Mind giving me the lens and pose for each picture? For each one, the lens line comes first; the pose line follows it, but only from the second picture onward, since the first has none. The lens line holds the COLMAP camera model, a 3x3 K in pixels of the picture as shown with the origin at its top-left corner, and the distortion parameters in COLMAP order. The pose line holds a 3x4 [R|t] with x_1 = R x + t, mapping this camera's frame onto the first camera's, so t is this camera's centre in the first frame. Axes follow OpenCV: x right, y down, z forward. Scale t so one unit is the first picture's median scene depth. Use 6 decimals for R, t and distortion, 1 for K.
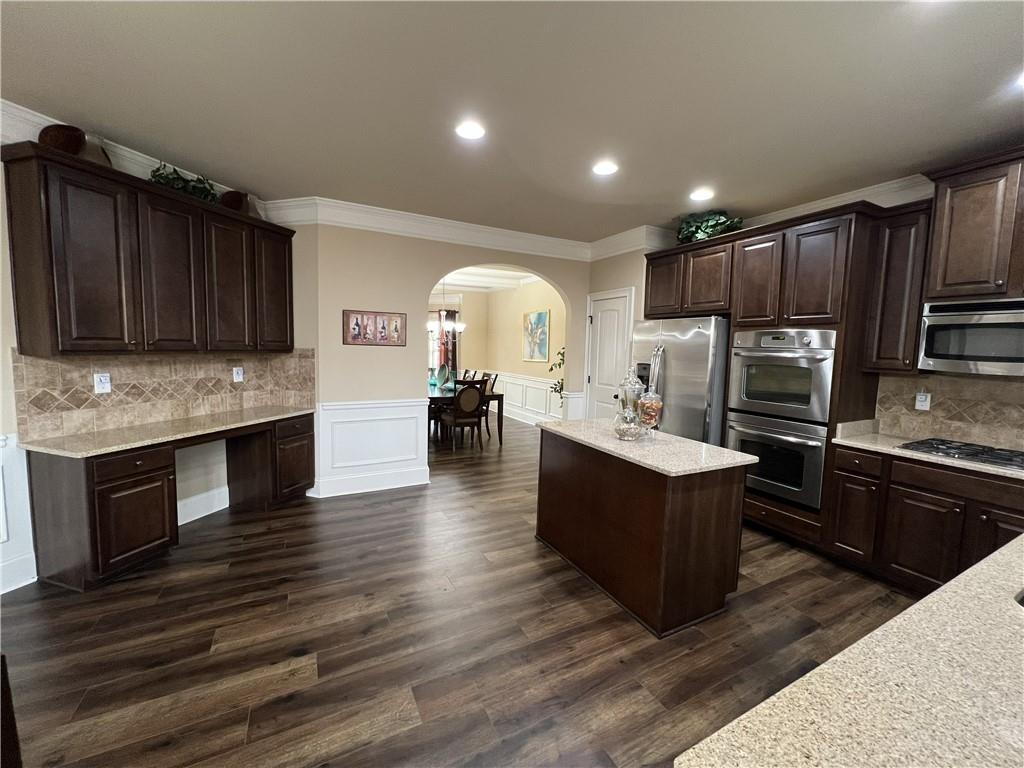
lens RADIAL K [[409.1, 0, 510.9], [0, 409.1, 379.1], [0, 0, 1]] dist [-0.001474, -0.000288]
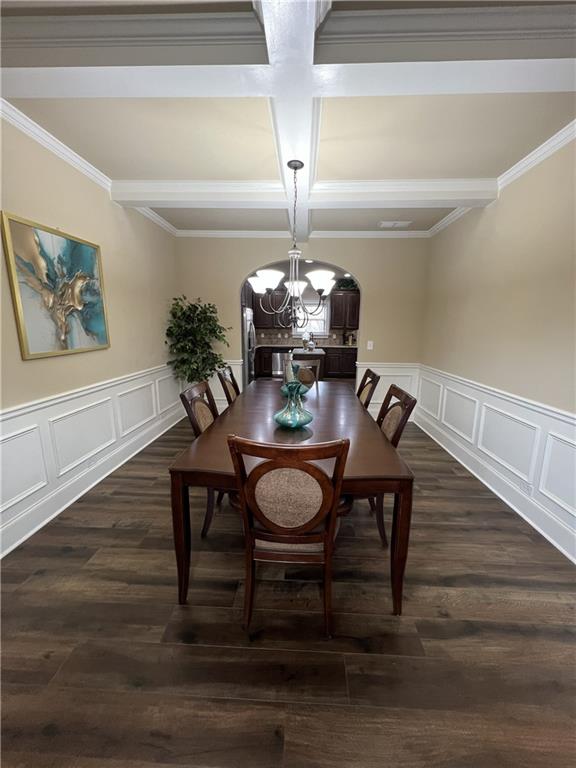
lens RADIAL K [[306.8, 0, 291.7], [0, 306.8, 382.6], [0, 0, 1]] dist [-0.001474, -0.000288]
pose [[-0.866896, -0.126038, 0.482292, -0.312117], [0.006119, 0.964744, 0.263118, -0.099975], [-0.498451, 0.231047, -0.835562, 1.186791]]
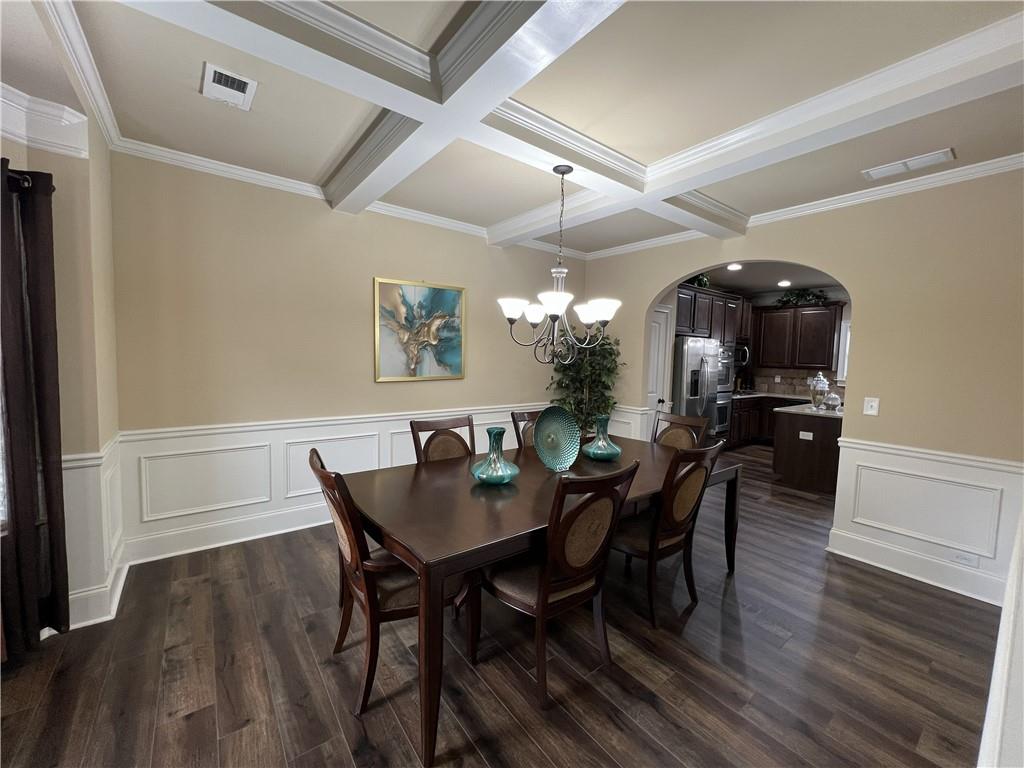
lens RADIAL K [[409.1, 0, 510.9], [0, 409.1, 379.1], [0, 0, 1]] dist [-0.001474, -0.000288]
pose [[-0.169658, -0.090929, 0.981299, -0.475680], [0.047607, 0.993816, 0.100320, -0.093318], [-0.984352, 0.063737, -0.164280, 0.992763]]
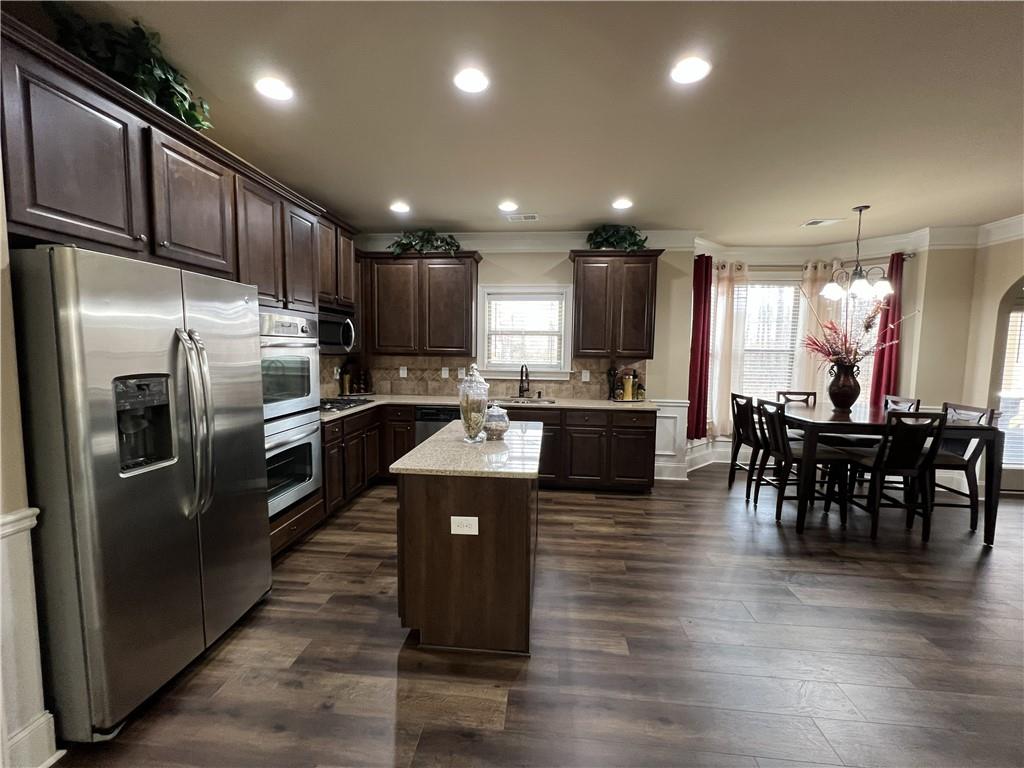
lens RADIAL K [[409.1, 0, 510.9], [0, 409.1, 379.1], [0, 0, 1]] dist [-0.001474, -0.000288]
pose [[-0.837532, -0.077259, 0.540899, -0.091266], [0.010633, 0.987461, 0.157508, -0.050149], [-0.546285, 0.137669, -0.826208, 0.622448]]
